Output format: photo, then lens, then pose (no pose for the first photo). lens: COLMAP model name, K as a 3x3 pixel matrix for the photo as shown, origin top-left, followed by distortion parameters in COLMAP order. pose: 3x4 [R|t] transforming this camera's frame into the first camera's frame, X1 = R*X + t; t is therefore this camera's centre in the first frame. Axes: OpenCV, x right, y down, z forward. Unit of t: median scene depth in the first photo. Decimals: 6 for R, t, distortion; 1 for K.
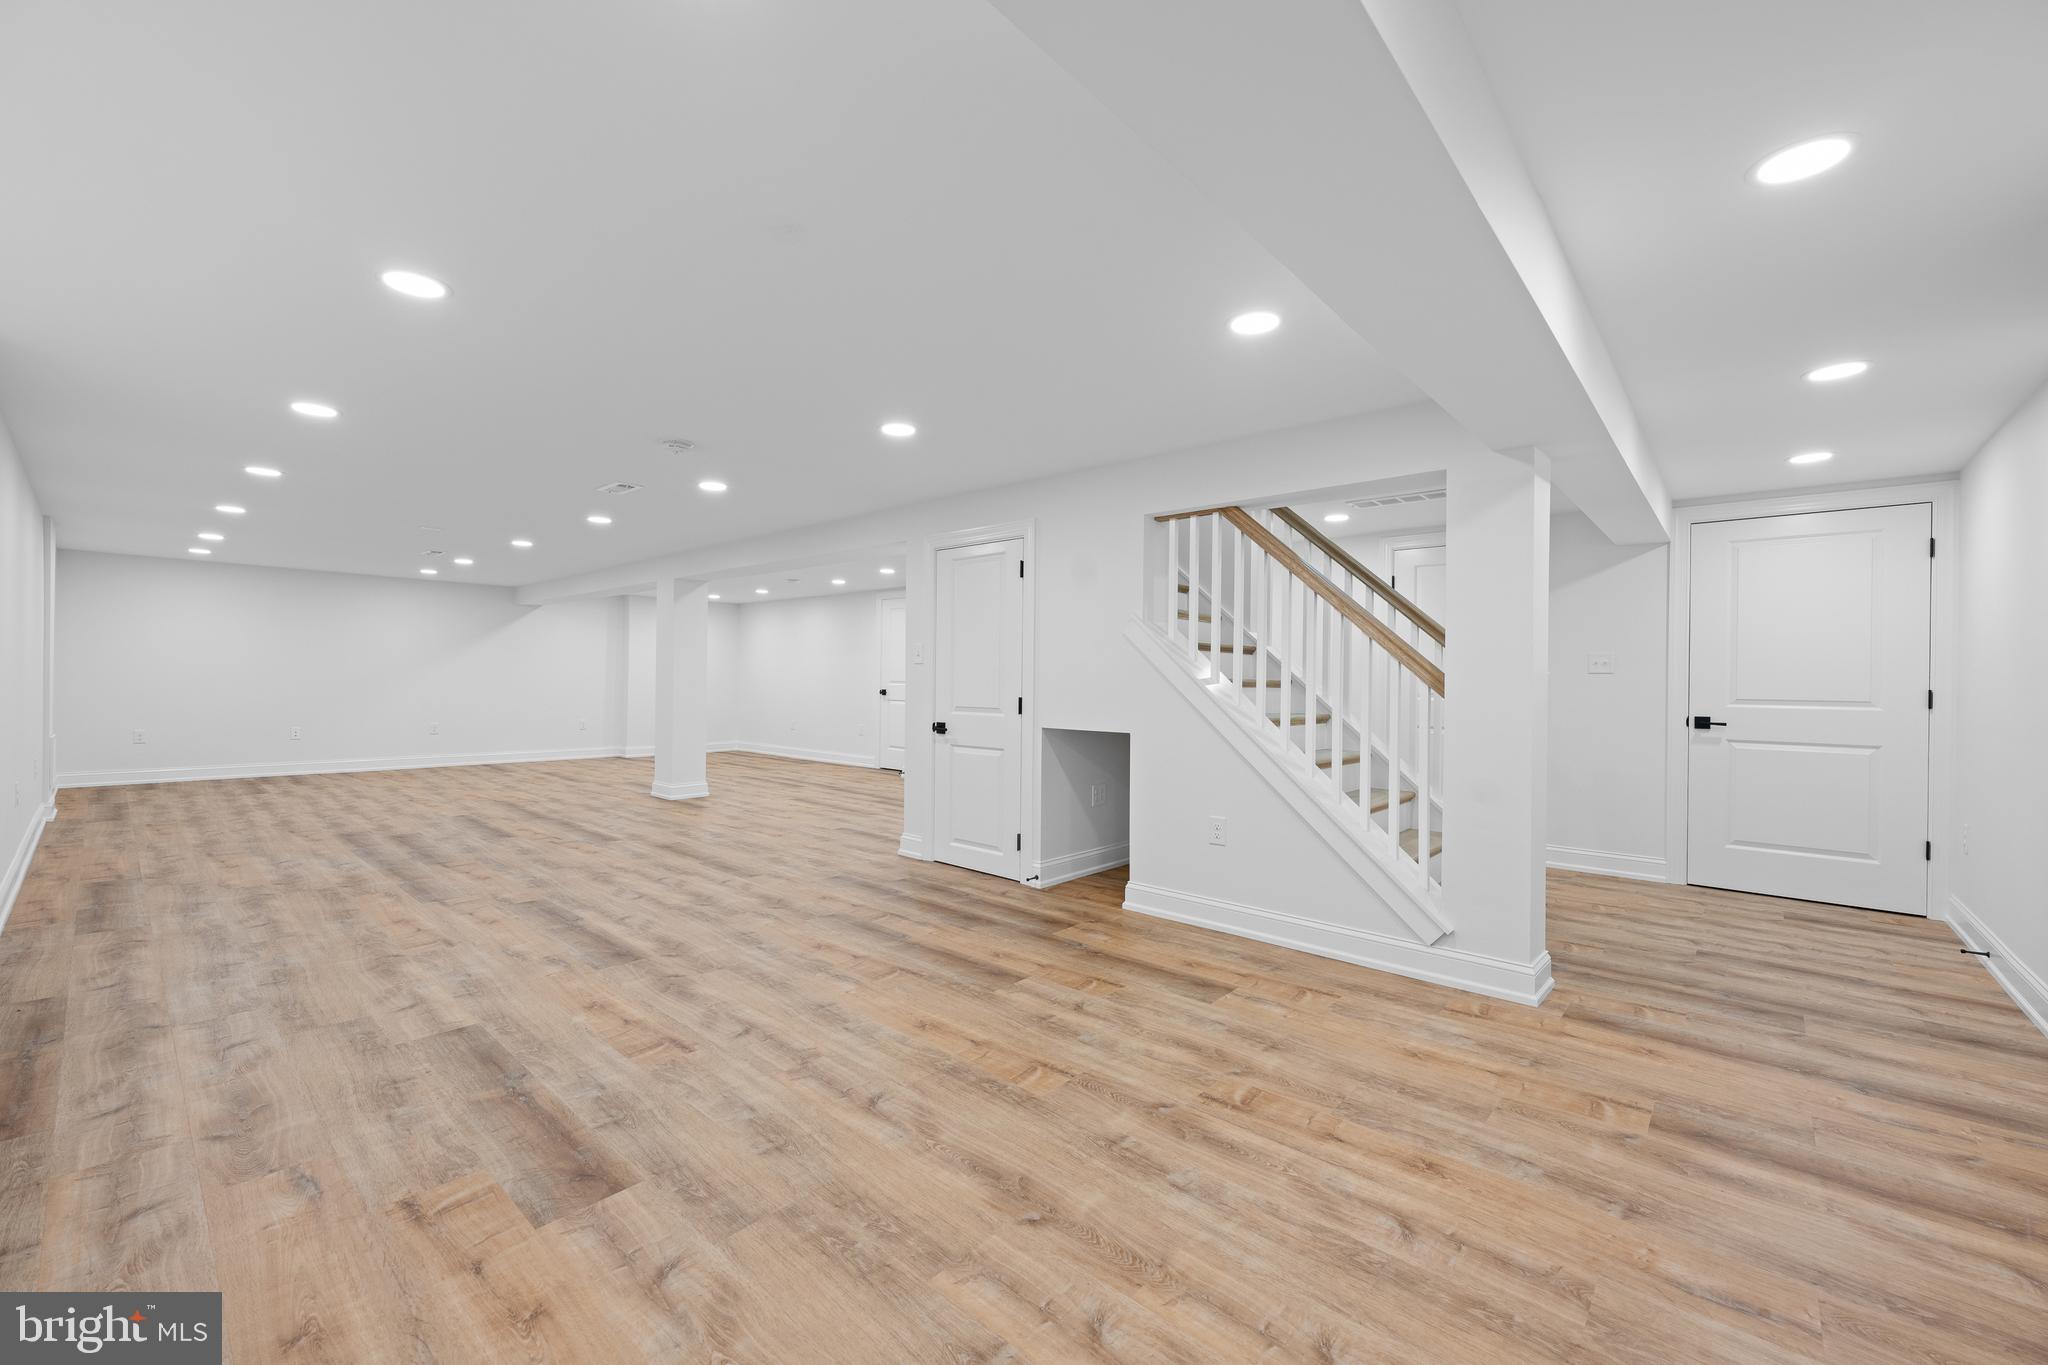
lens RADIAL K [[828.2, 0, 1024.5], [0, 828.2, 682.3], [0, 0, 1]] dist [-0.002072, 0.000786]
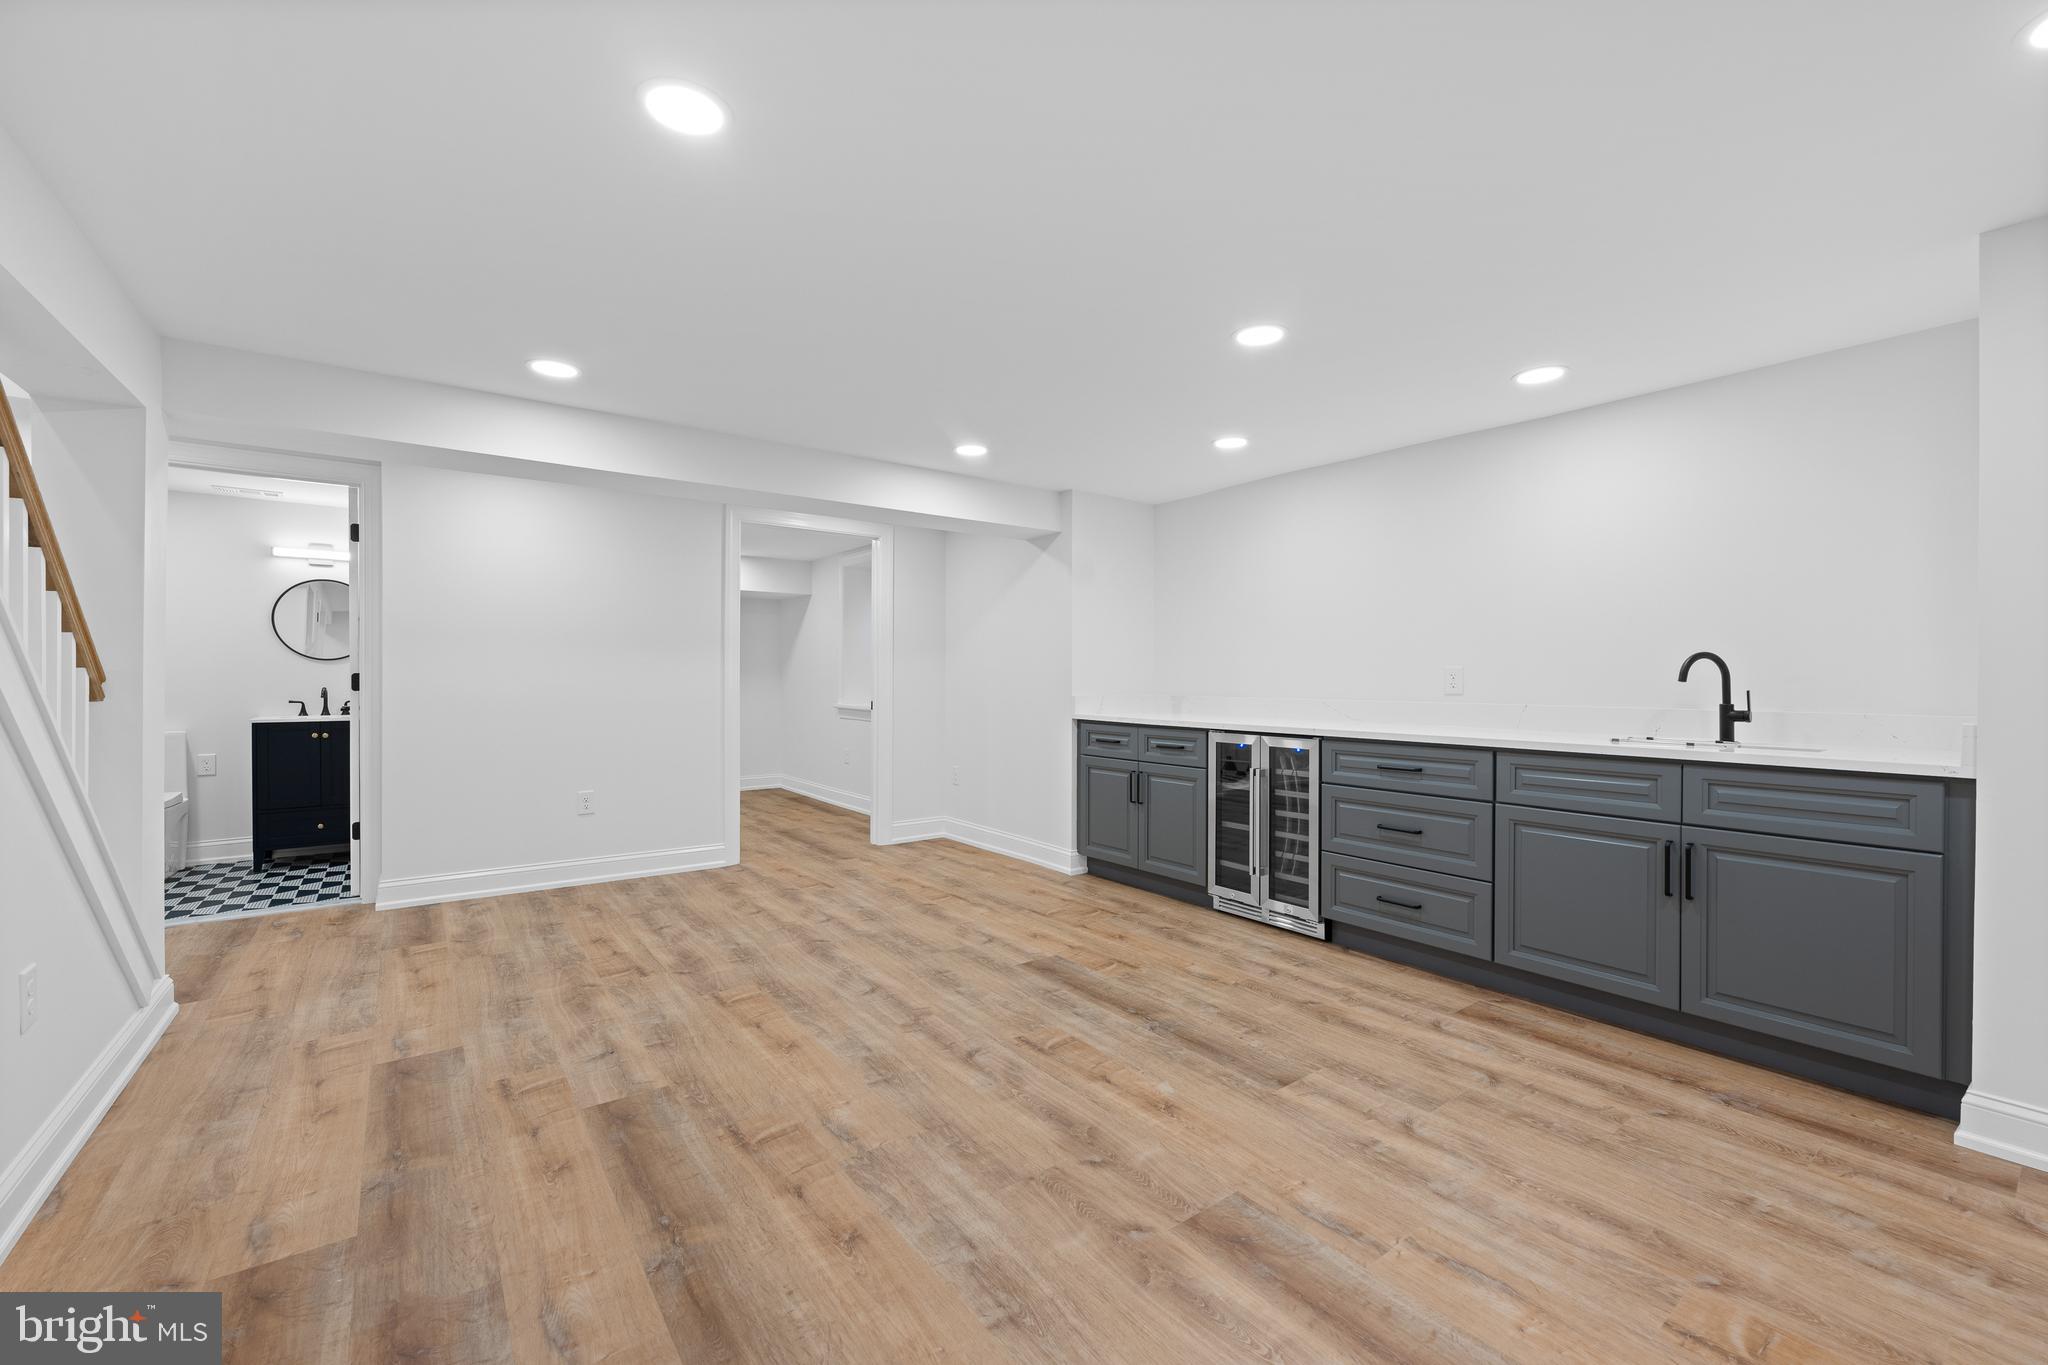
lens RADIAL K [[828.2, 0, 1025.1], [0, 828.2, 676.9], [0, 0, 1]] dist [-0.002072, 0.000786]
pose [[-0.981015, -0.015264, 0.193329, -0.621181], [-0.014372, 0.999879, 0.006016, -0.017338], [-0.193398, 0.003123, -0.981115, 2.074951]]
